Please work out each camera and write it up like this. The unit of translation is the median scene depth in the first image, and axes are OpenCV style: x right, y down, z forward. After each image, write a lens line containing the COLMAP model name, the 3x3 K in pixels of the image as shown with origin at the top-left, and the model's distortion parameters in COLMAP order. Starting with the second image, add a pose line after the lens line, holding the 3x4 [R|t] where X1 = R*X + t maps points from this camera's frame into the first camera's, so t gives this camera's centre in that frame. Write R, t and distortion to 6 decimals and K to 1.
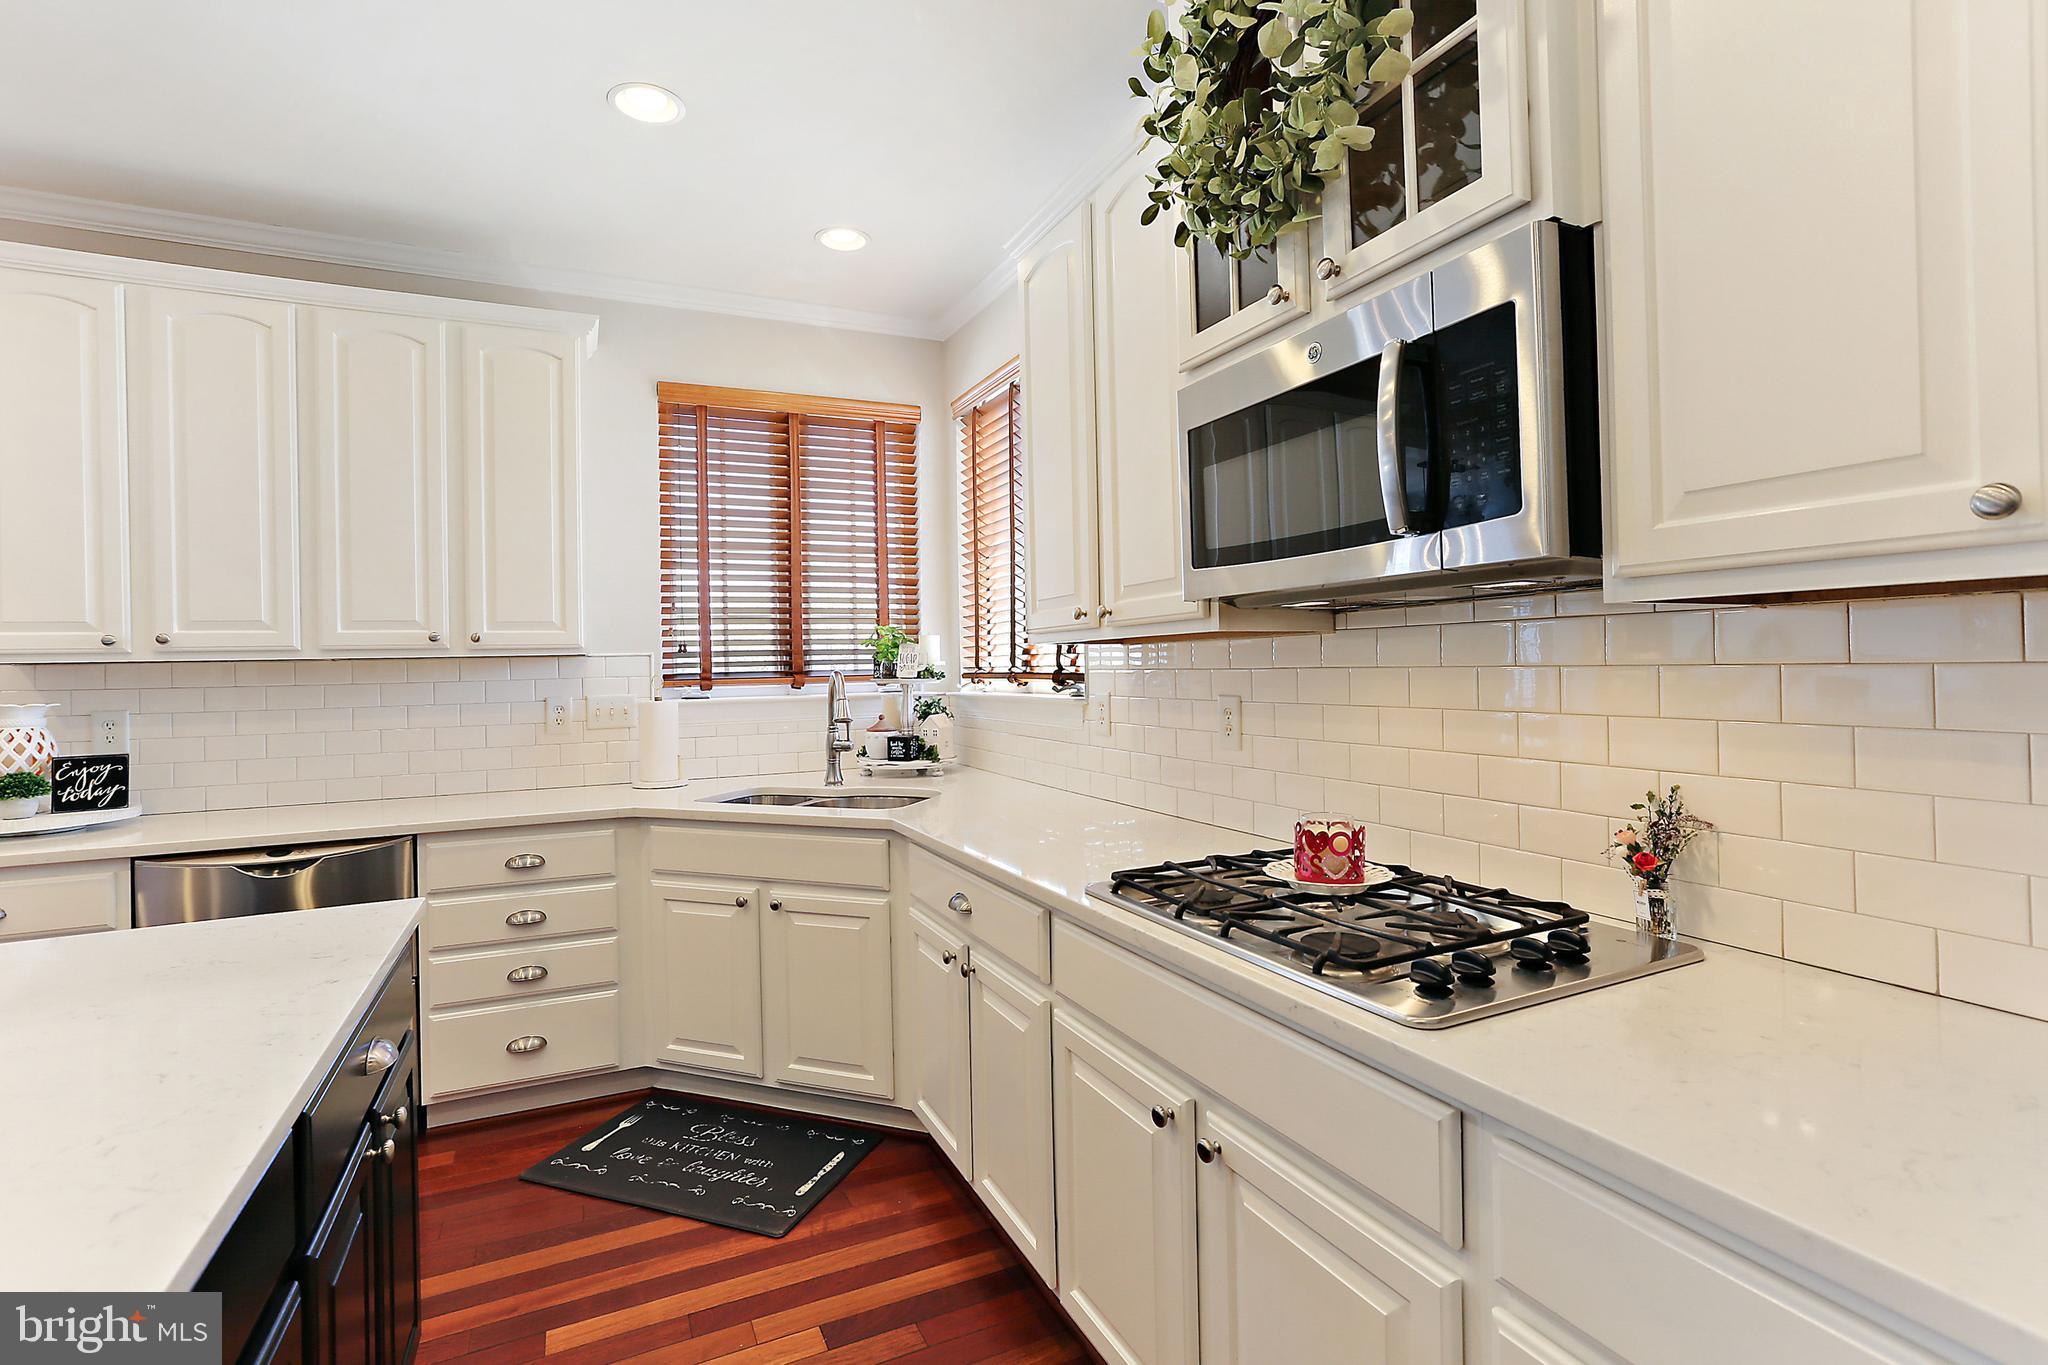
lens RADIAL K [[954.4, 0, 1019.6], [0, 954.4, 657.8], [0, 0, 1]] dist [-0.024188, 0.020192]
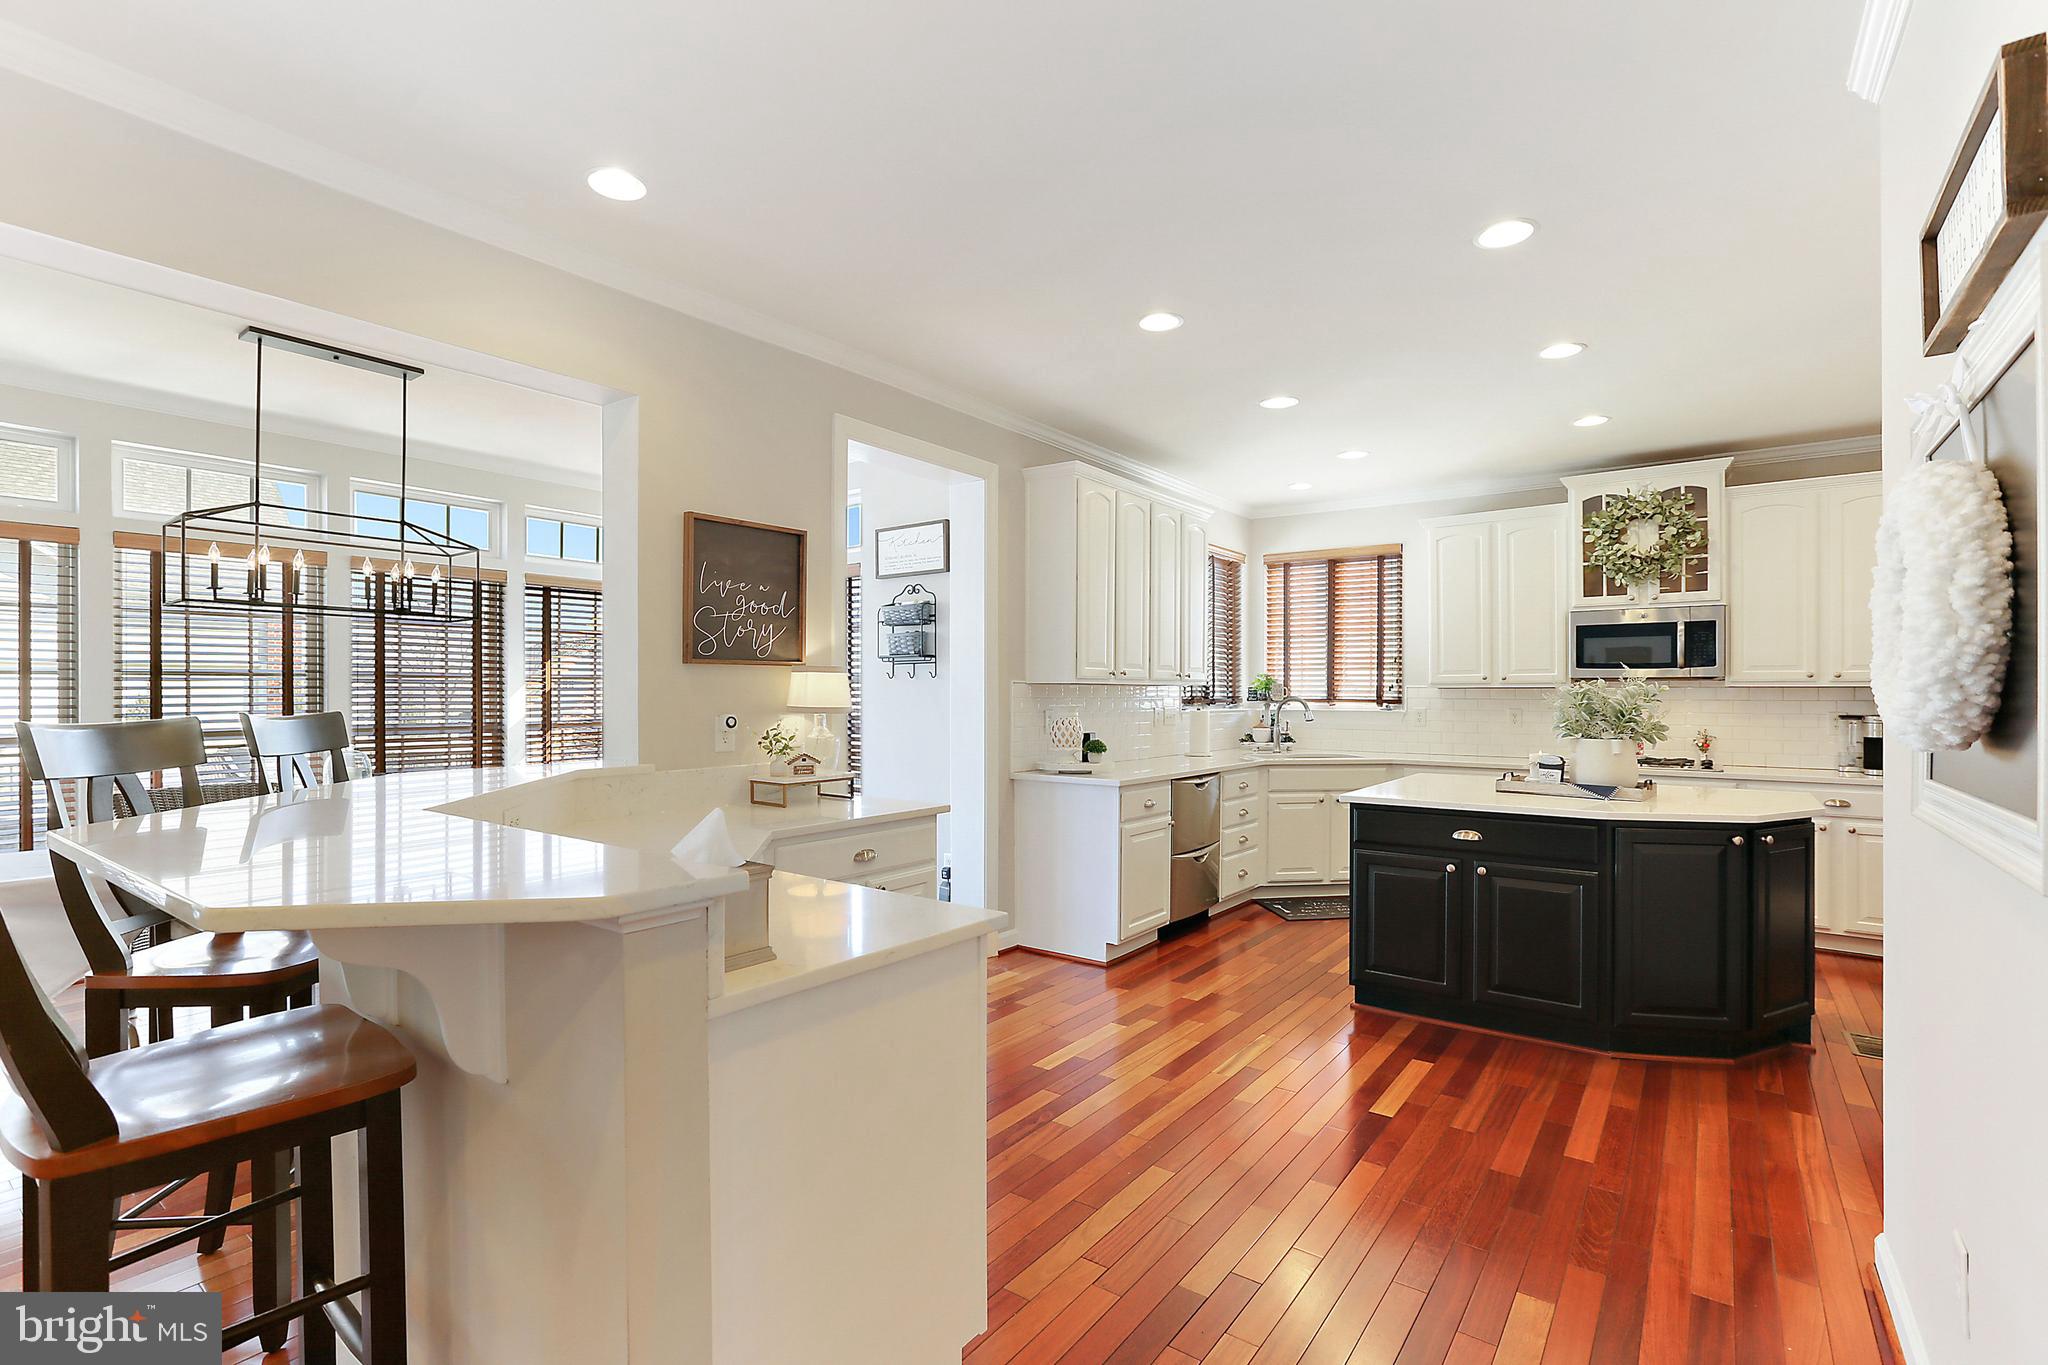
lens RADIAL K [[913.6, 0, 1032.1], [0, 913.6, 678.3], [0, 0, 1]] dist [-0.021201, 0.016859]
pose [[0.878987, 0.031618, 0.475796, -1.872776], [-0.025729, 0.999491, -0.018887, 0.029585], [-0.476150, 0.004360, 0.879353, -0.540318]]
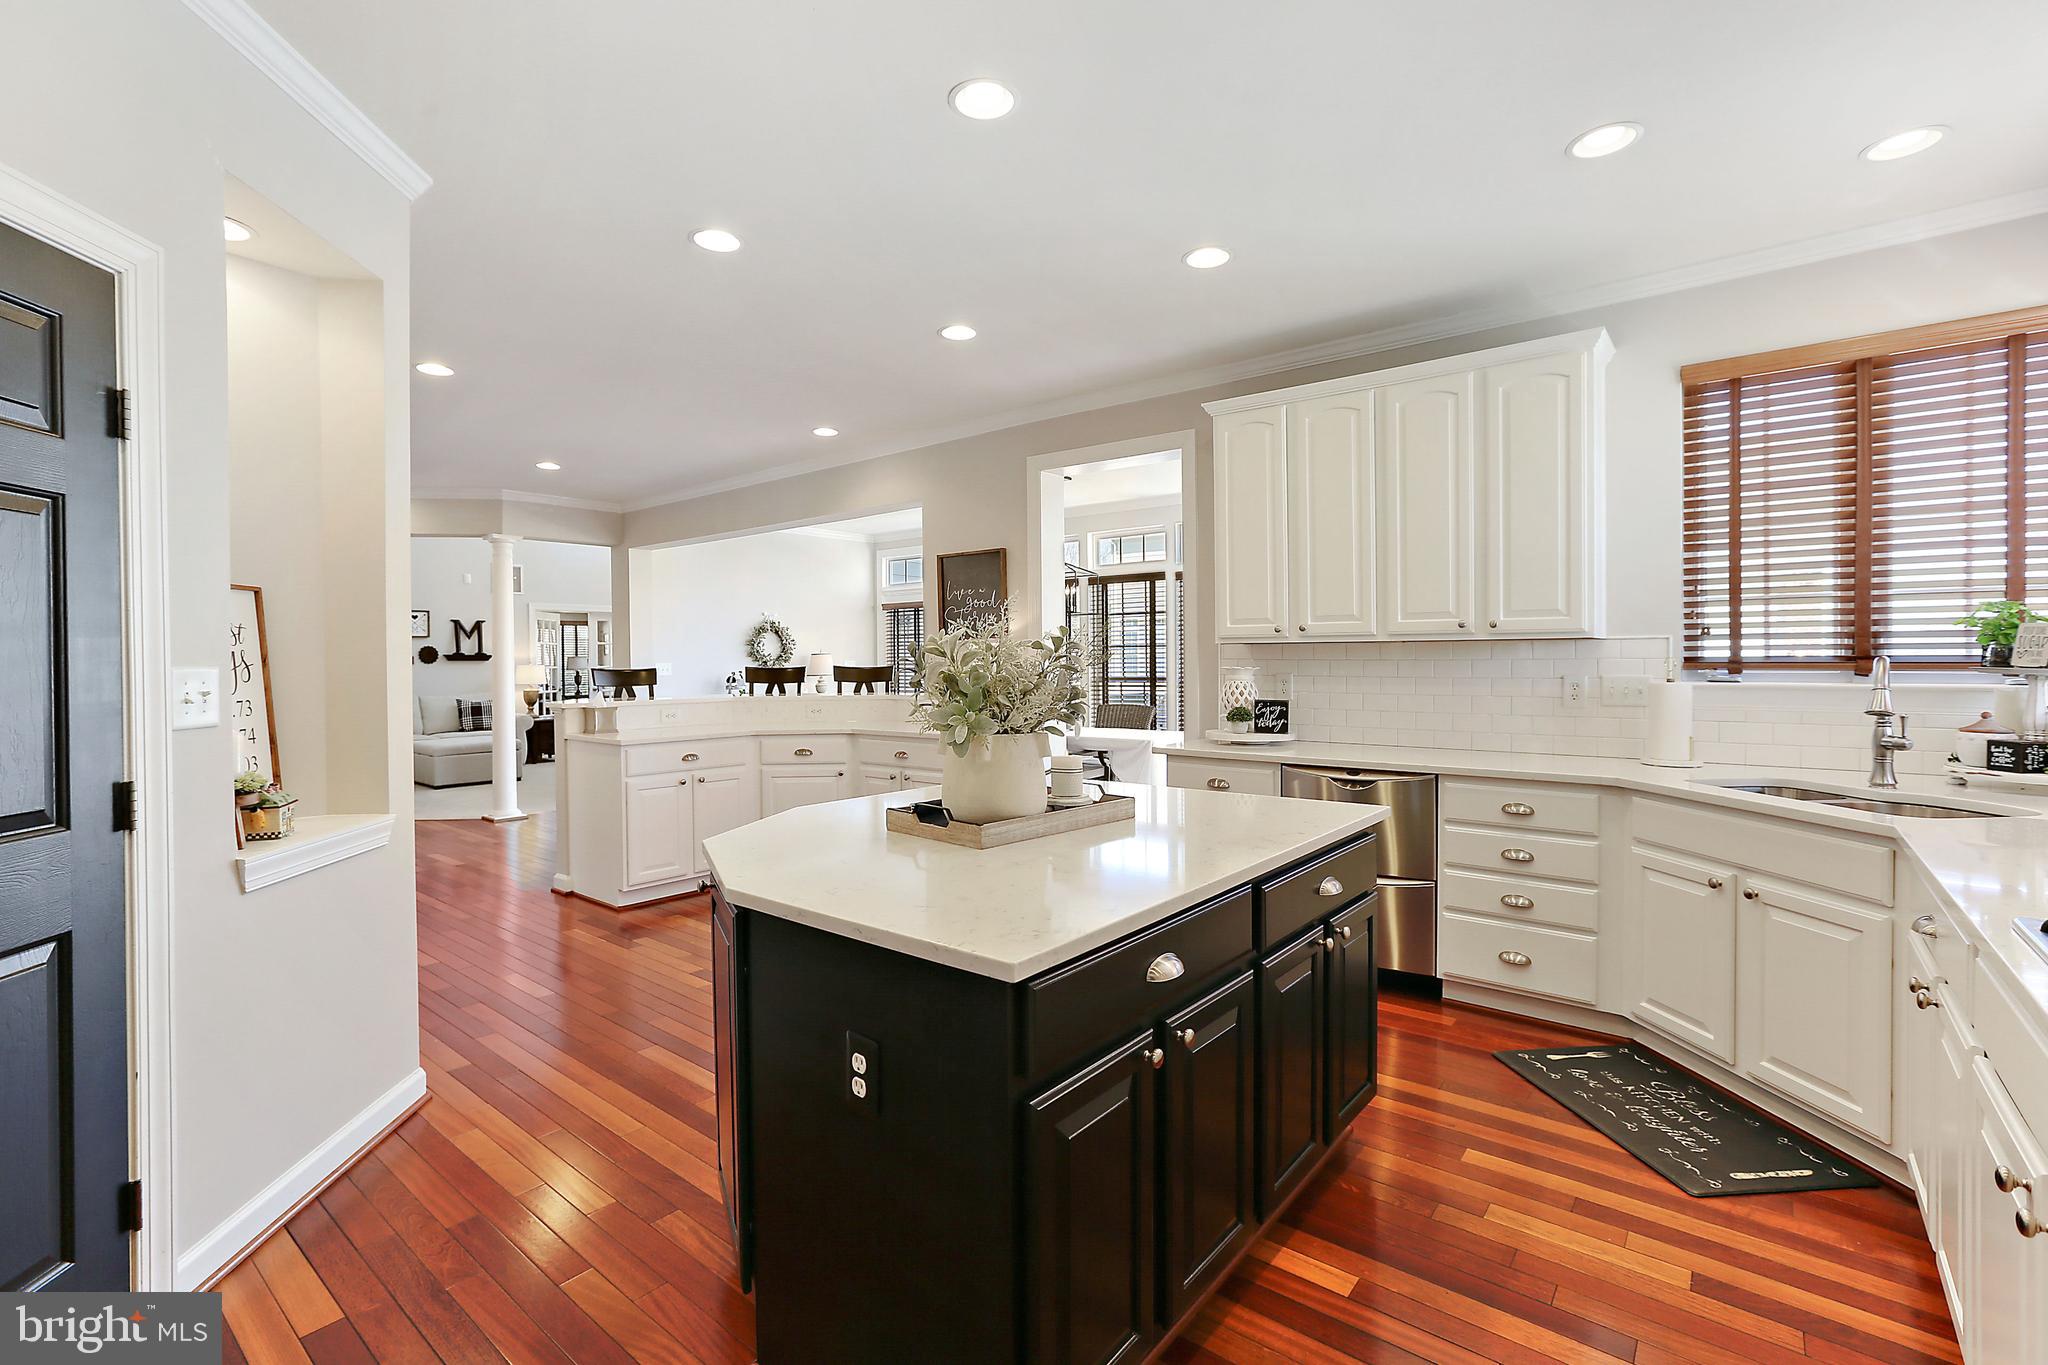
lens RADIAL K [[913.6, 0, 1032.1], [0, 913.6, 678.3], [0, 0, 1]] dist [-0.021201, 0.016859]
pose [[0.449464, 0.037630, -0.892505, 0.226633], [-0.000229, 0.999117, 0.042010, -0.000381], [0.893298, -0.018678, 0.449076, -0.069963]]
